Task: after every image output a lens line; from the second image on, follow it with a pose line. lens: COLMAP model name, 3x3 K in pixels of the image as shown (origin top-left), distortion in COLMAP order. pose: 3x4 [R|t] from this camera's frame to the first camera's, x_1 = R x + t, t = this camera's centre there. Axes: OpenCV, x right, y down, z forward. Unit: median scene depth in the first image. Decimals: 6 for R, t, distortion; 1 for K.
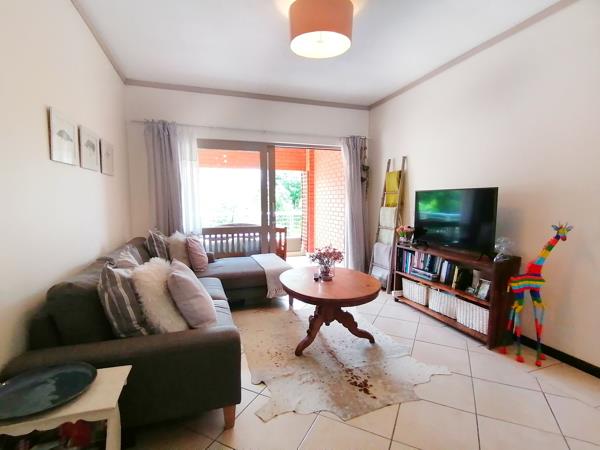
lens RADIAL K [[298.8, 0, 300.0], [0, 298.8, 225.0], [0, 0, 1]] dist [0.030417, -0.020679]
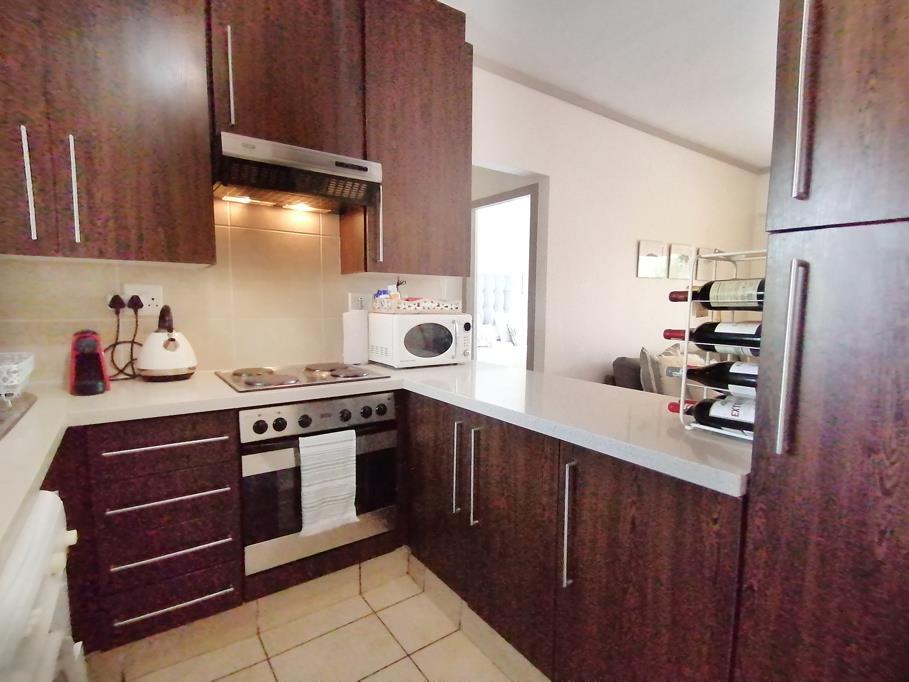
lens RADIAL K [[452.7, 0, 454.5], [0, 452.7, 341.0], [0, 0, 1]] dist [0.030417, -0.020679]
pose [[0.289274, 0.091363, -0.952876, 0.495385], [-0.085730, 0.993907, 0.069272, 0.008083], [0.953400, 0.061651, 0.295344, -0.218556]]
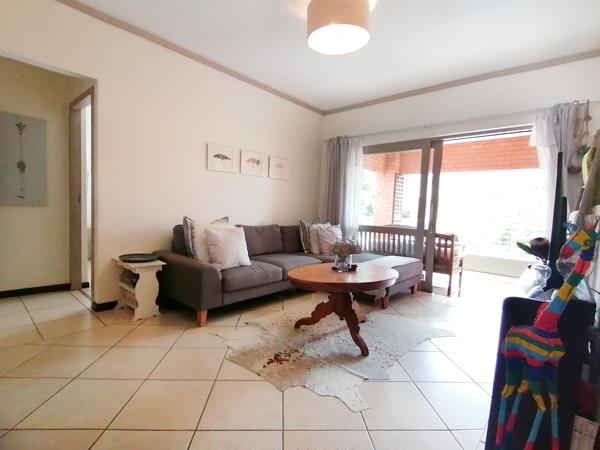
lens RADIAL K [[295.8, 0, 297.5], [0, 295.8, 225.0], [0, 0, 1]] dist [0.027886, -0.020193]
pose [[0.486211, 0.076232, -0.870510, 0.591509], [-0.120077, 0.992566, 0.019853, 0.021213], [0.865552, 0.094876, 0.491750, 0.270445]]
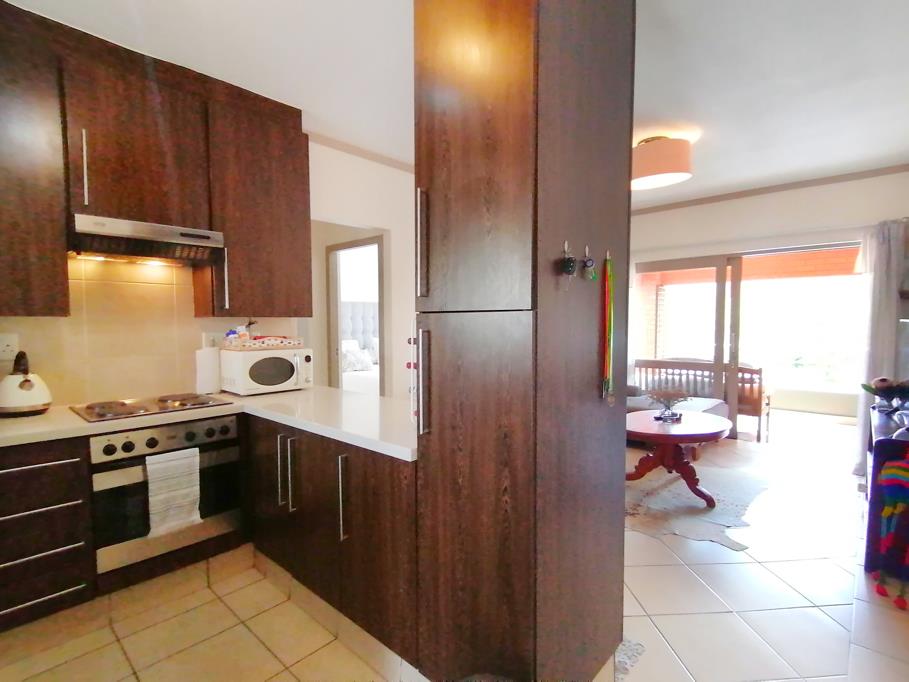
lens RADIAL K [[452.7, 0, 454.5], [0, 452.7, 341.0], [0, 0, 1]] dist [0.030417, -0.020679]
pose [[0.481780, 0.040596, -0.875351, 0.685897], [-0.066828, 0.997719, 0.009490, -0.022275], [0.873740, 0.053926, 0.483394, -0.177081]]
